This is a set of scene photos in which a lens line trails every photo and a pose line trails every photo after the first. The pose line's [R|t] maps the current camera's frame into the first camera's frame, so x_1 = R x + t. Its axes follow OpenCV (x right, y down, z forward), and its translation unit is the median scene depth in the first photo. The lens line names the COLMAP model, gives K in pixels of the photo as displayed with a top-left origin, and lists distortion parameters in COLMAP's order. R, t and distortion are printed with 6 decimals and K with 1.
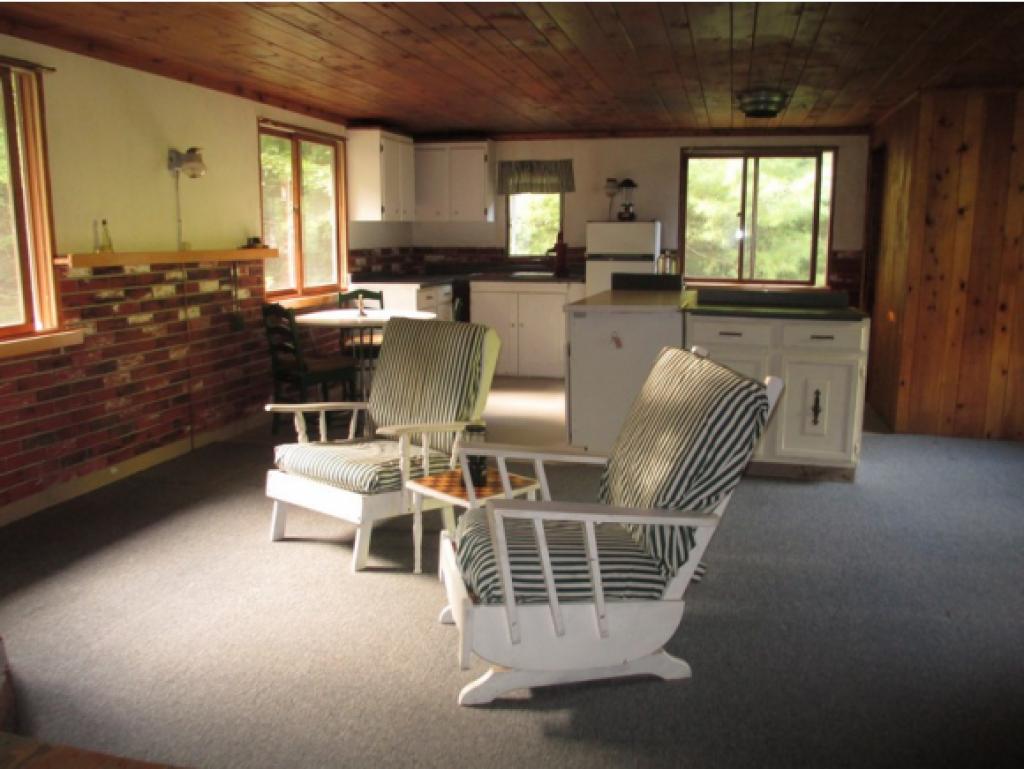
lens RADIAL K [[865.0, 0, 511.7], [0, 865.0, 379.8], [0, 0, 1]] dist [-0.063711, 0.047819]
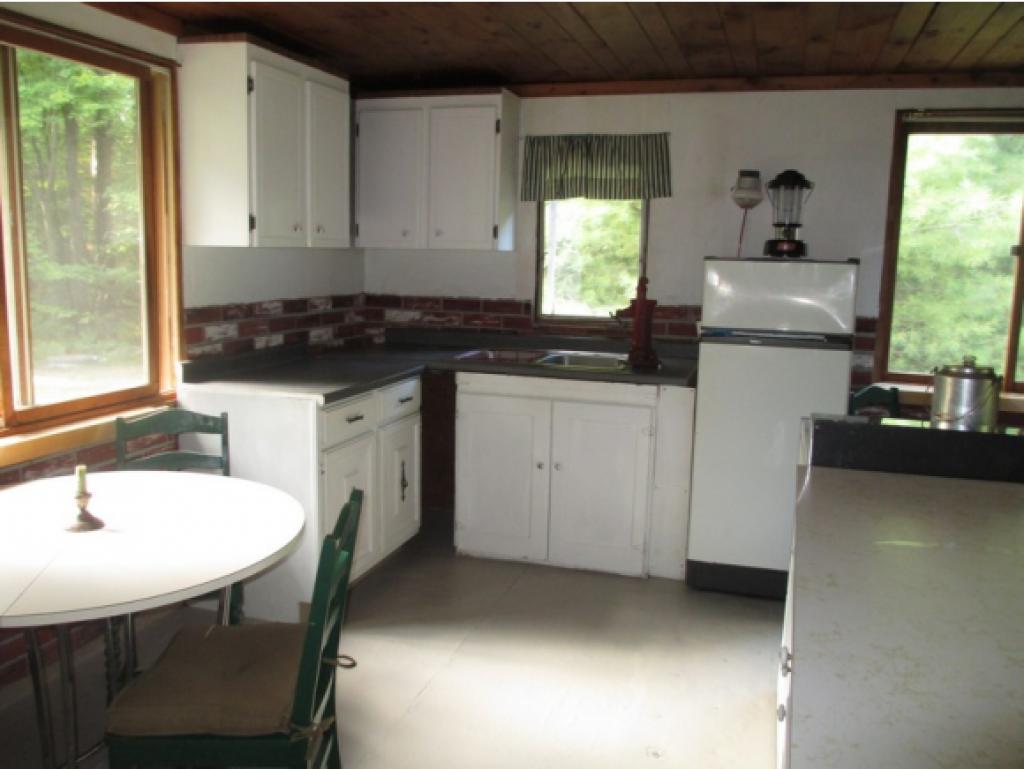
lens RADIAL K [[865.0, 0, 518.0], [0, 865.0, 378.7], [0, 0, 1]] dist [-0.063711, 0.047819]
pose [[0.998295, 0.030767, -0.049606, 0.015727], [-0.031938, 0.999225, -0.022993, -0.138284], [0.048860, 0.024538, 0.998504, 0.704896]]
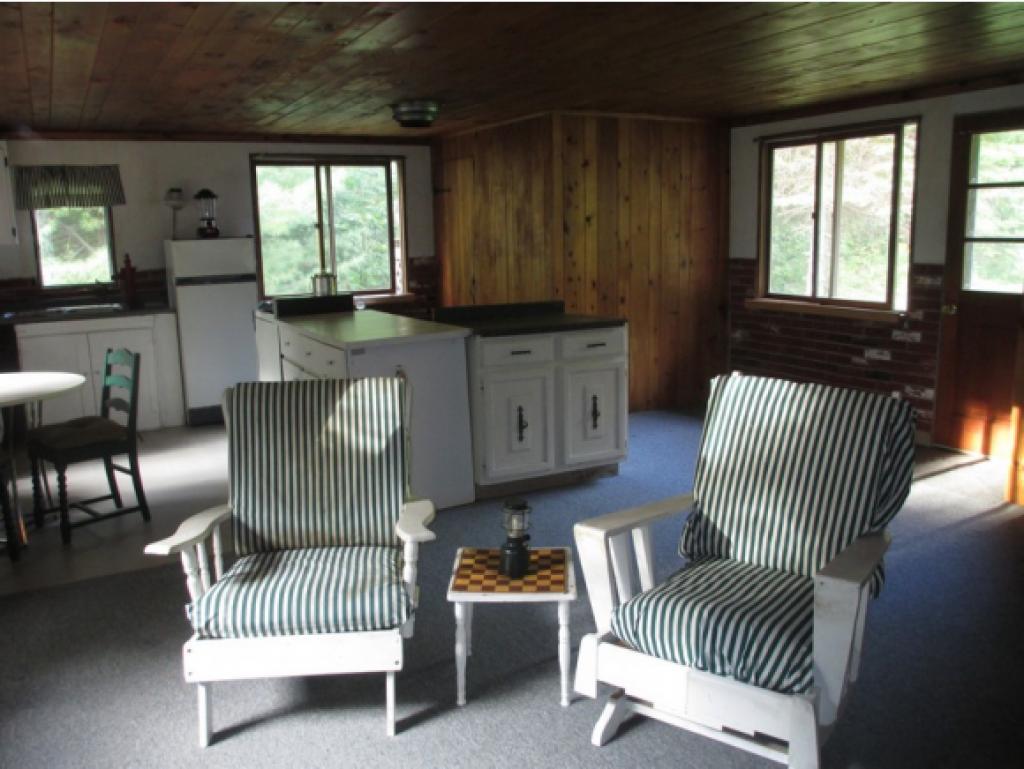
lens RADIAL K [[865.0, 0, 514.4], [0, 865.0, 385.9], [0, 0, 1]] dist [-0.063711, 0.047819]
pose [[0.732635, -0.146124, 0.664751, -0.321225], [0.143180, 0.987915, 0.059360, -0.058937], [-0.665391, 0.051689, 0.744703, 0.215838]]
